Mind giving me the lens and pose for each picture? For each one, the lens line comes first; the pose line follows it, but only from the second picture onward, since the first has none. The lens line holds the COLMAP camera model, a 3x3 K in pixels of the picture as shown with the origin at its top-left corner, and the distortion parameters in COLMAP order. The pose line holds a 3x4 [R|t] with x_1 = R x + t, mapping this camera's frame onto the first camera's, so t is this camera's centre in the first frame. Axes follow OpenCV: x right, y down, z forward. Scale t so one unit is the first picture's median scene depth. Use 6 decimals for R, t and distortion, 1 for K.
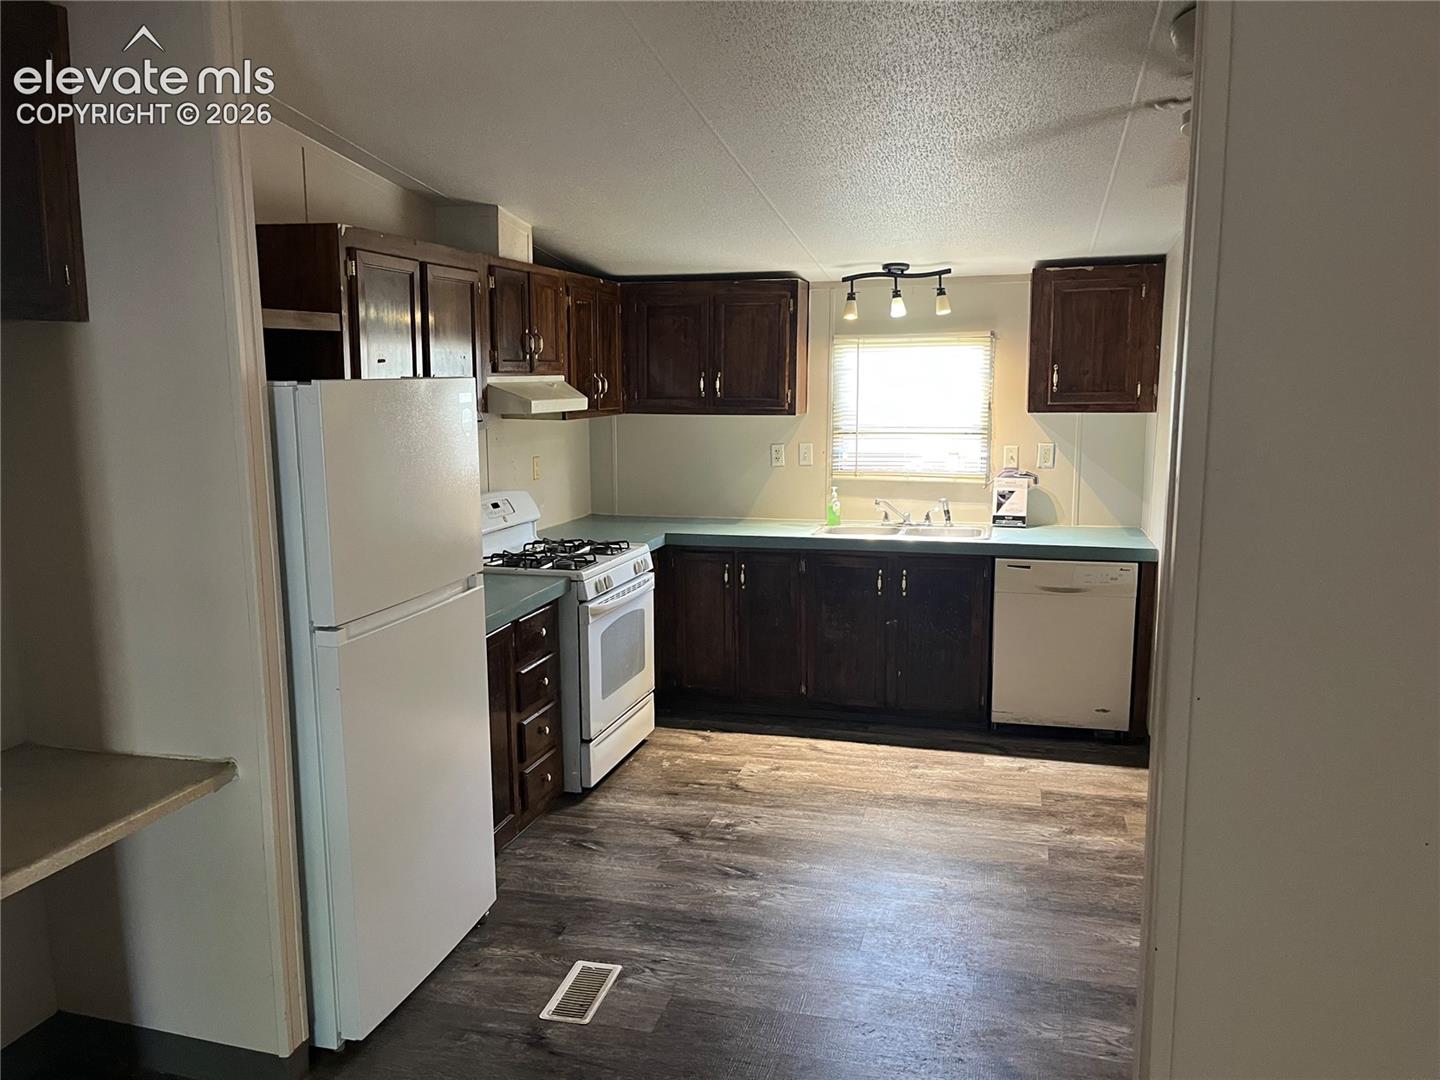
lens RADIAL K [[1098.8, 0, 719.7], [0, 1098.8, 541.3], [0, 0, 1]] dist [0.032997, -0.020452]
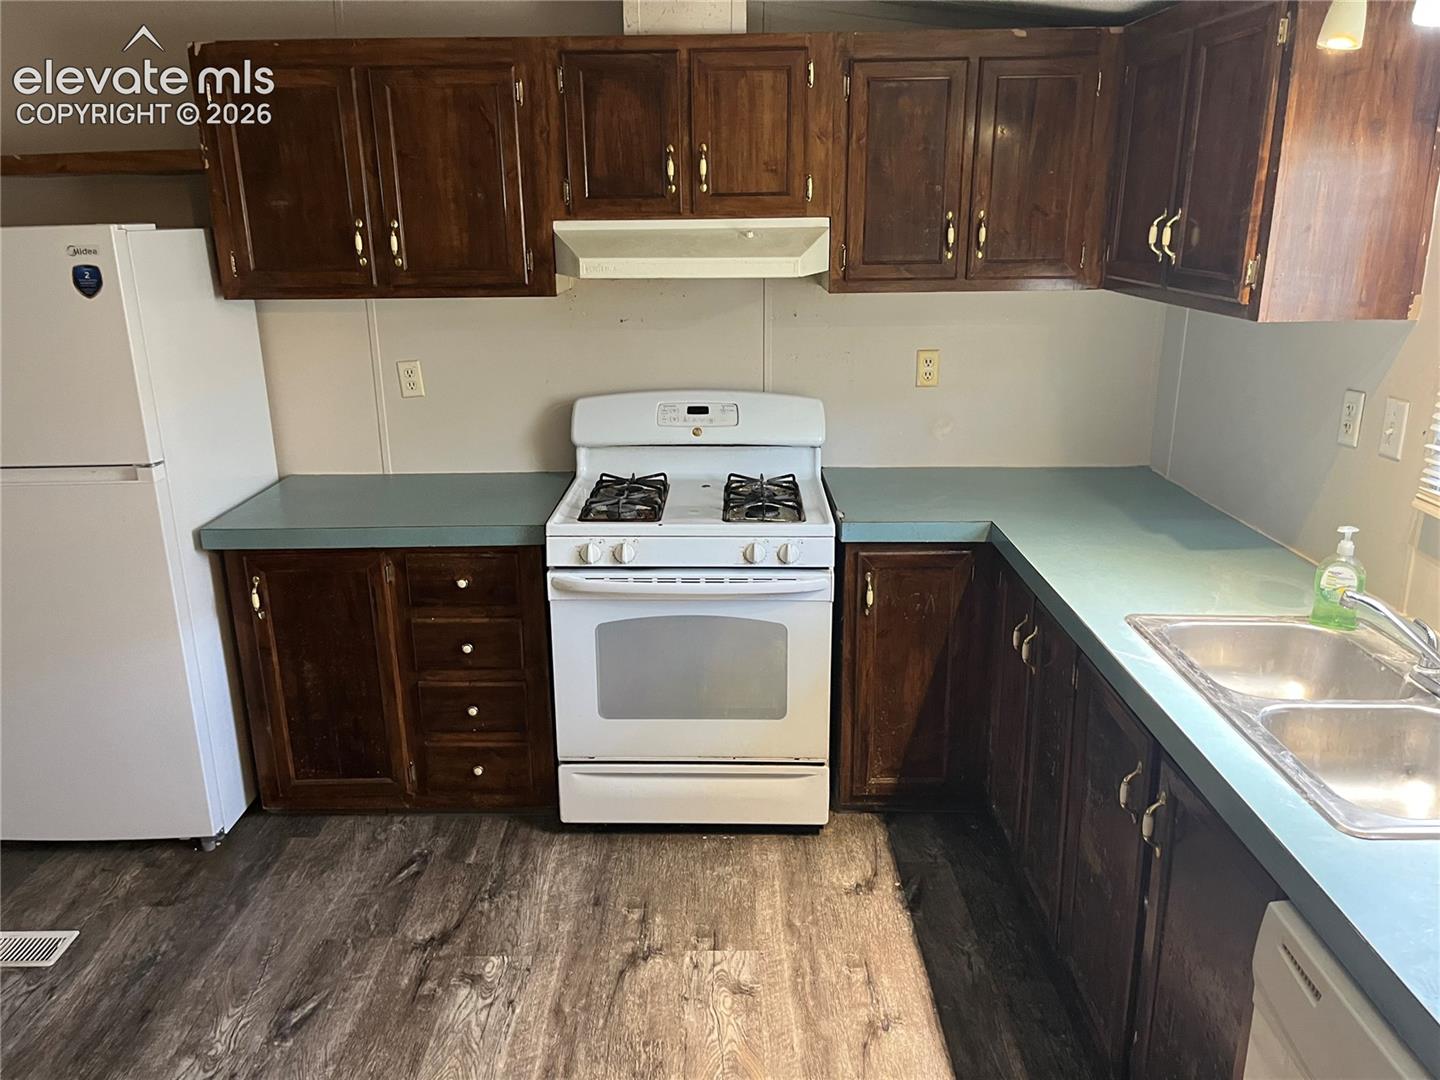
lens RADIAL K [[1098.8, 0, 716.3], [0, 1098.8, 544.2], [0, 0, 1]] dist [0.032997, -0.020452]
pose [[0.247799, 0.279060, -0.927751, 0.532944], [-0.139271, 0.957932, 0.250939, -0.143705], [0.958749, 0.067027, 0.276239, 0.920491]]
